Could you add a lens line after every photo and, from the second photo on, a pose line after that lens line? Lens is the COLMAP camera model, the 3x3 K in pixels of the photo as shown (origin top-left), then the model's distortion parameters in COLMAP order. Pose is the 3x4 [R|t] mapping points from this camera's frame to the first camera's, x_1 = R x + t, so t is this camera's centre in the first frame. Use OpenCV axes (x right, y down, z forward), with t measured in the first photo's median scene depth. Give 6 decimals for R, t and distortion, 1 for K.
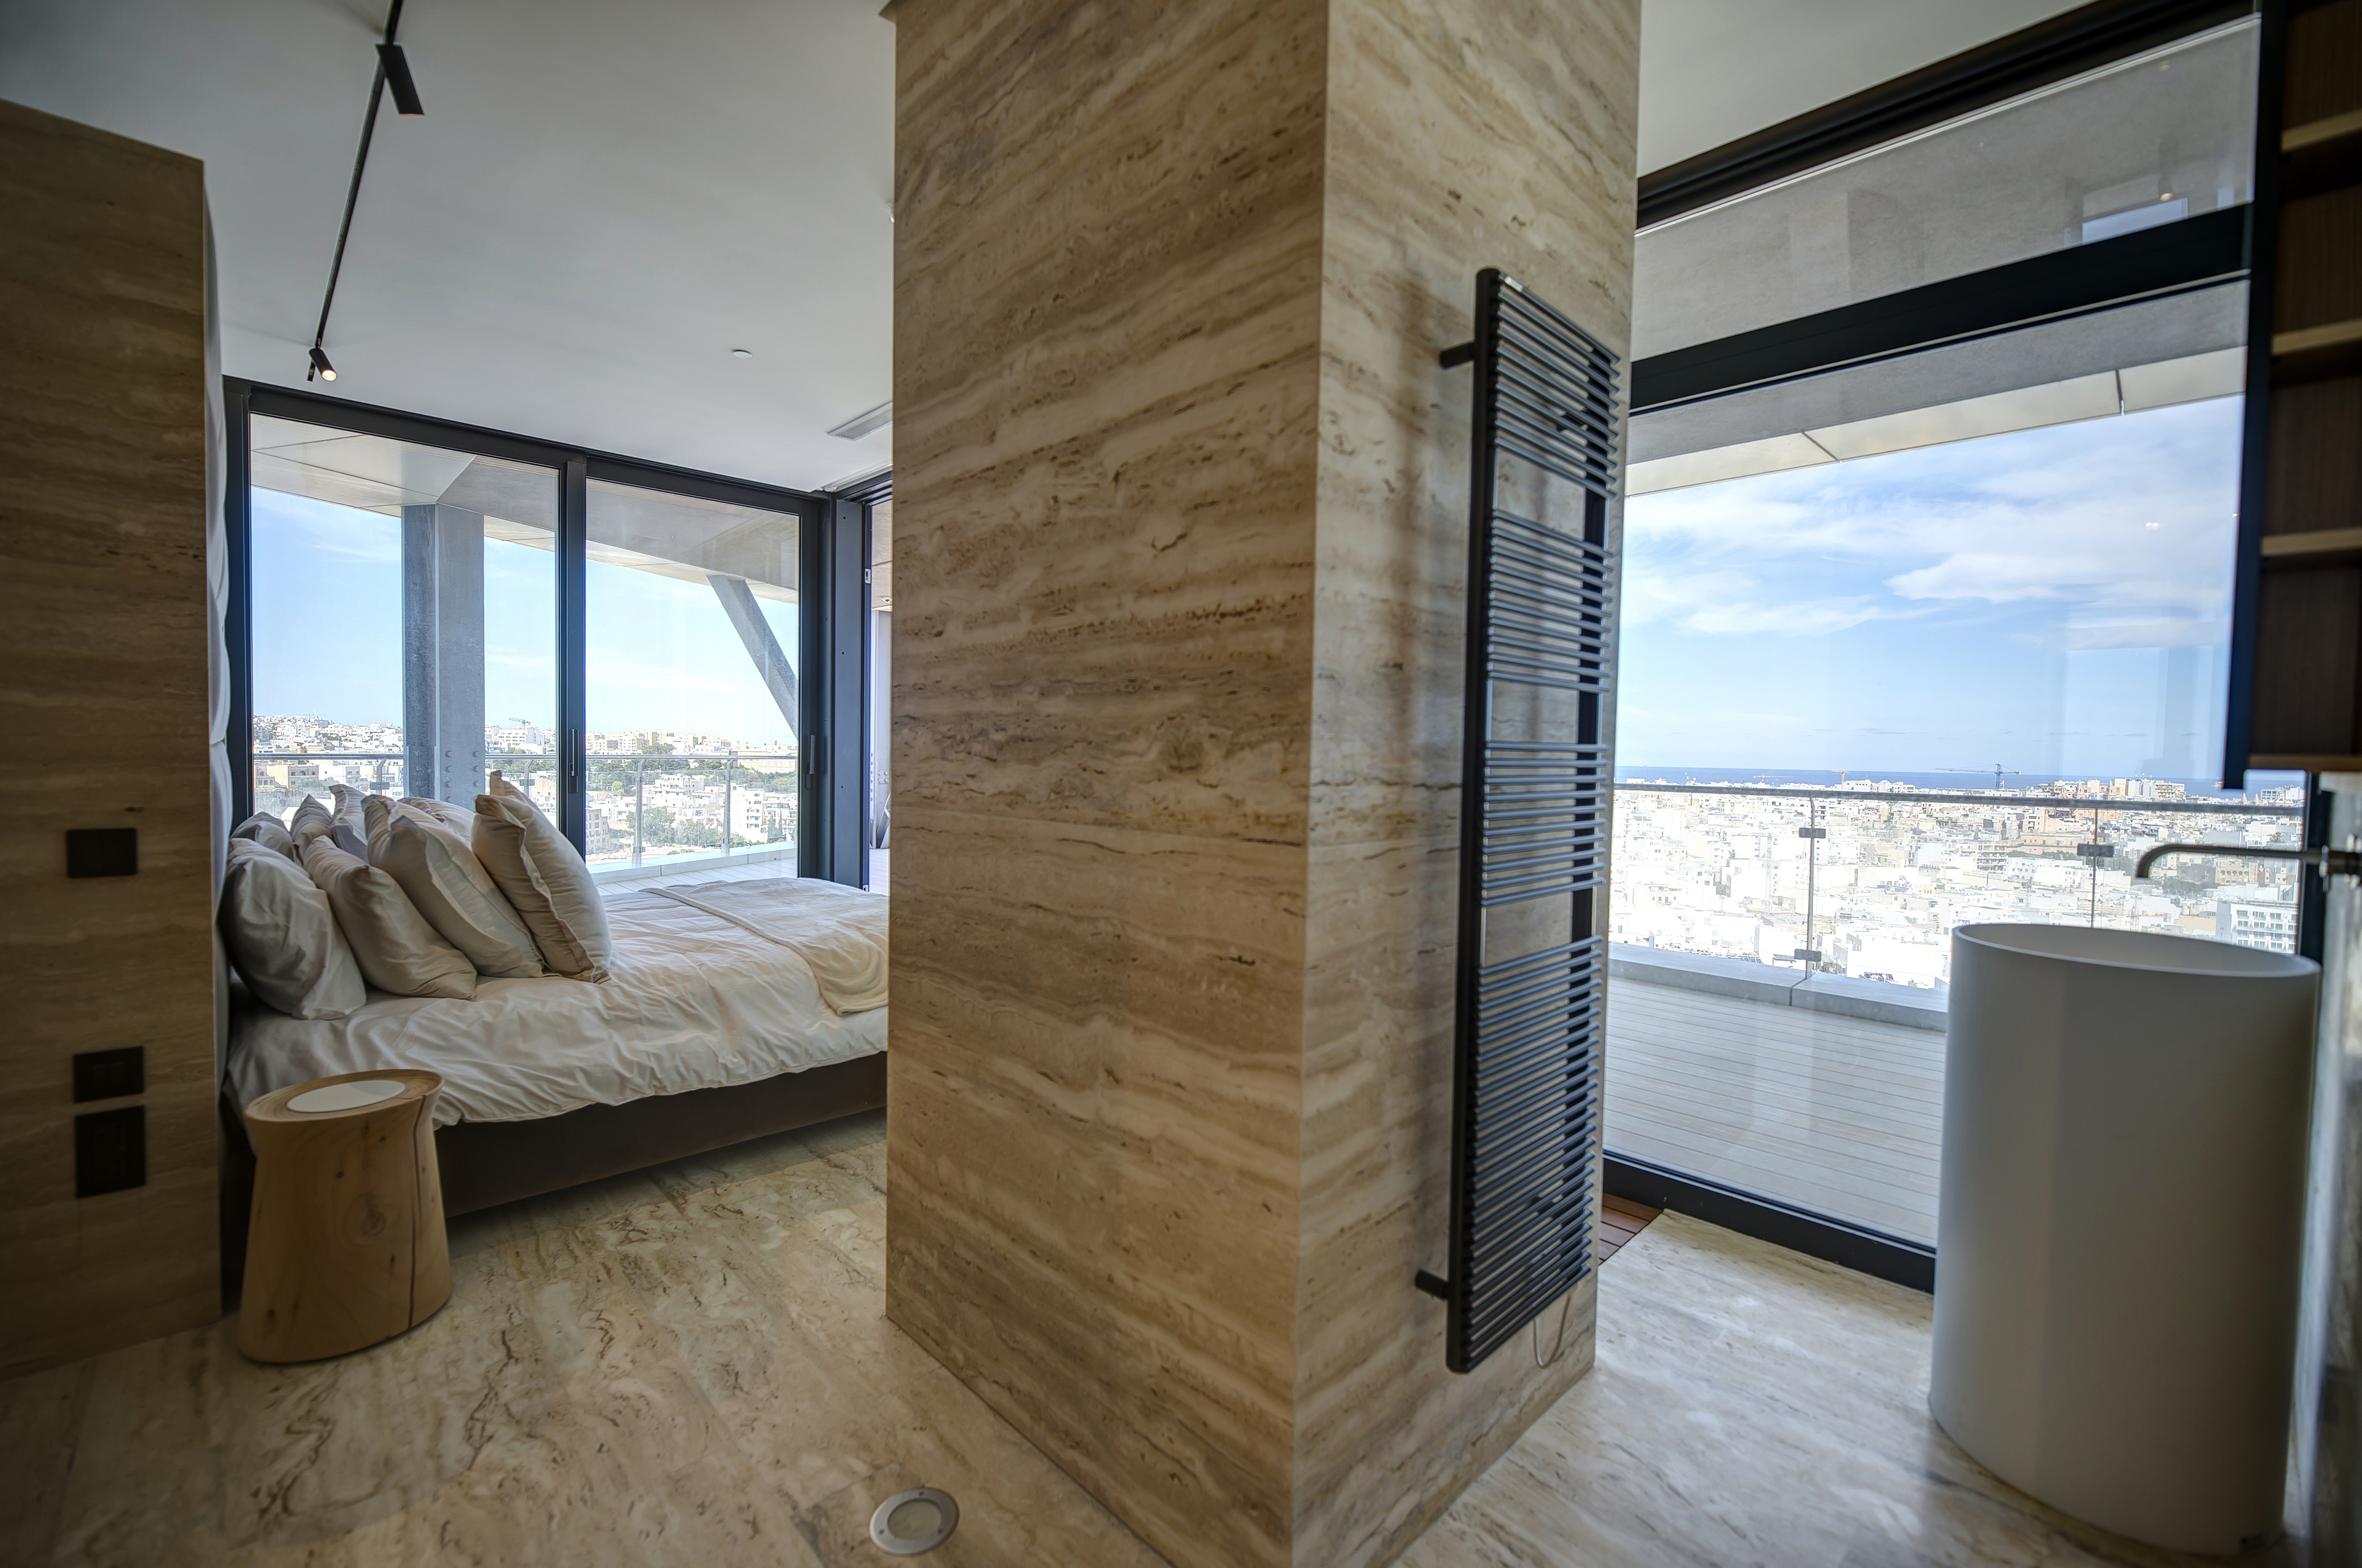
lens RADIAL K [[970.6, 0, 1169.1], [0, 970.6, 790.1], [0, 0, 1]] dist [-0.000694, -0.003751]
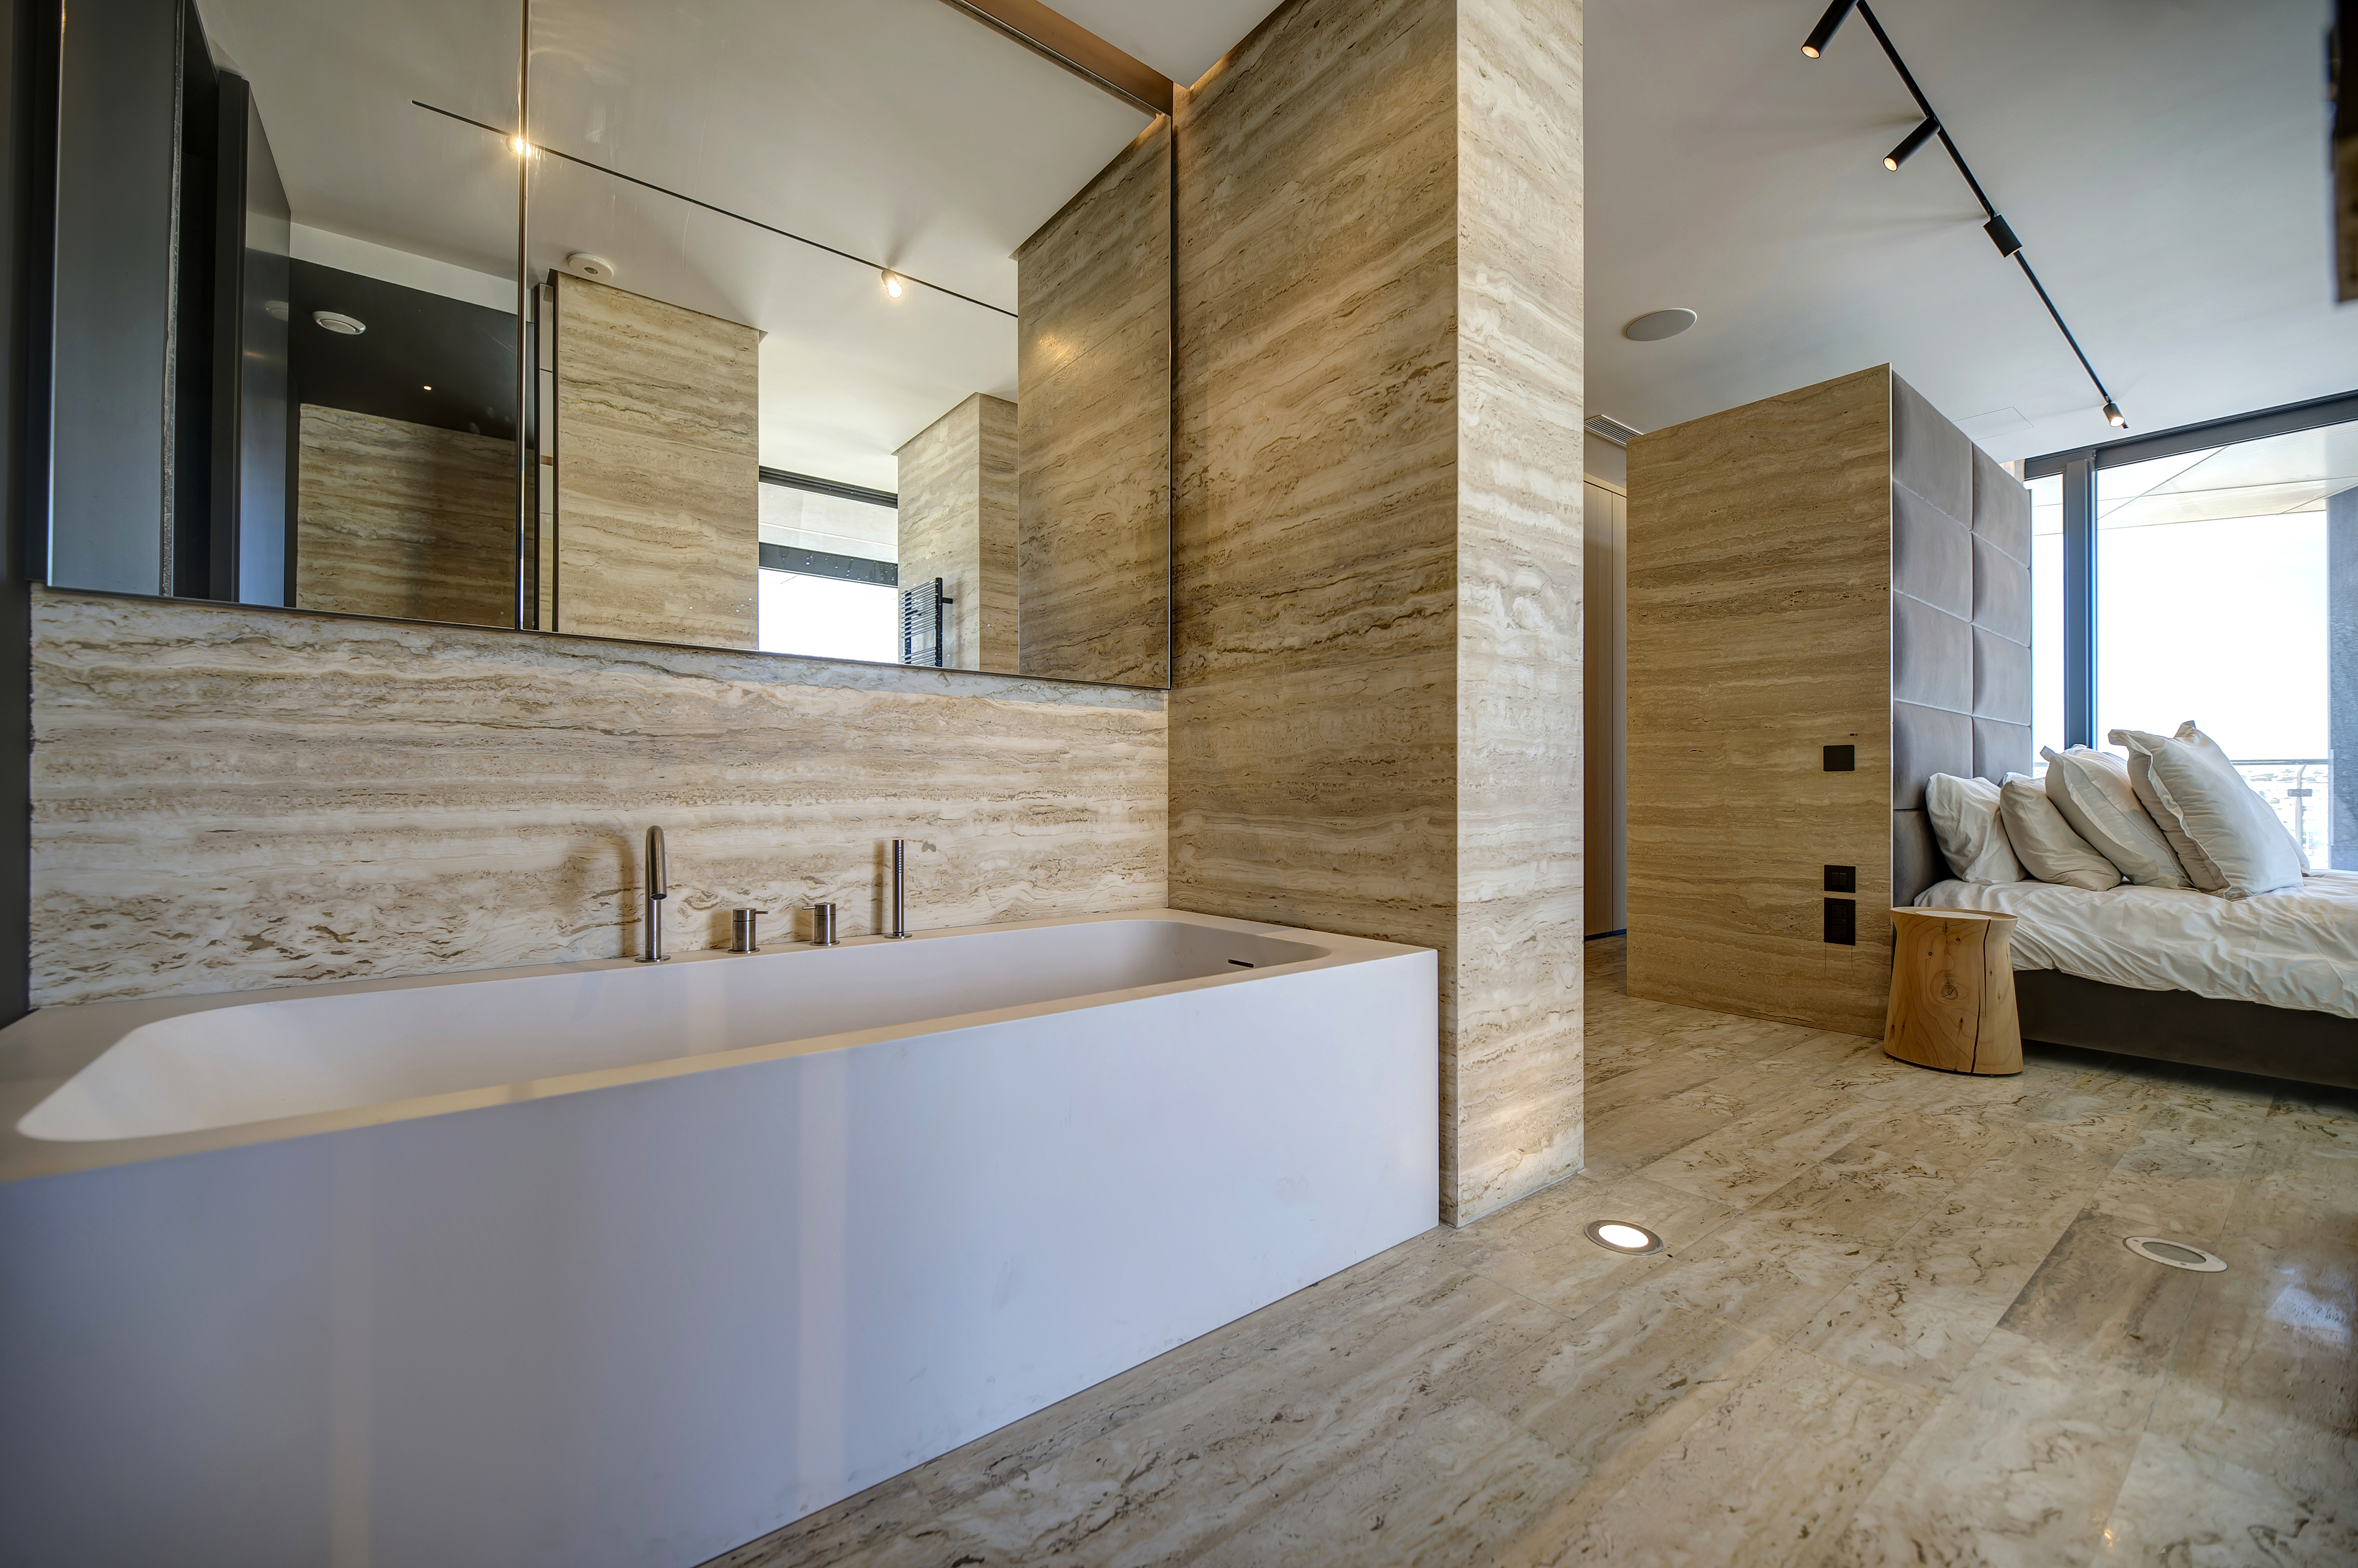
lens RADIAL K [[969.1, 0, 1167.1], [0, 969.1, 790.1], [0, 0, 1]] dist [-0.000694, -0.003751]
pose [[-0.095458, -0.030831, -0.994956, 0.703147], [-0.040175, 0.998825, -0.027096, 0.184561], [0.994622, 0.037386, -0.096584, -0.084869]]
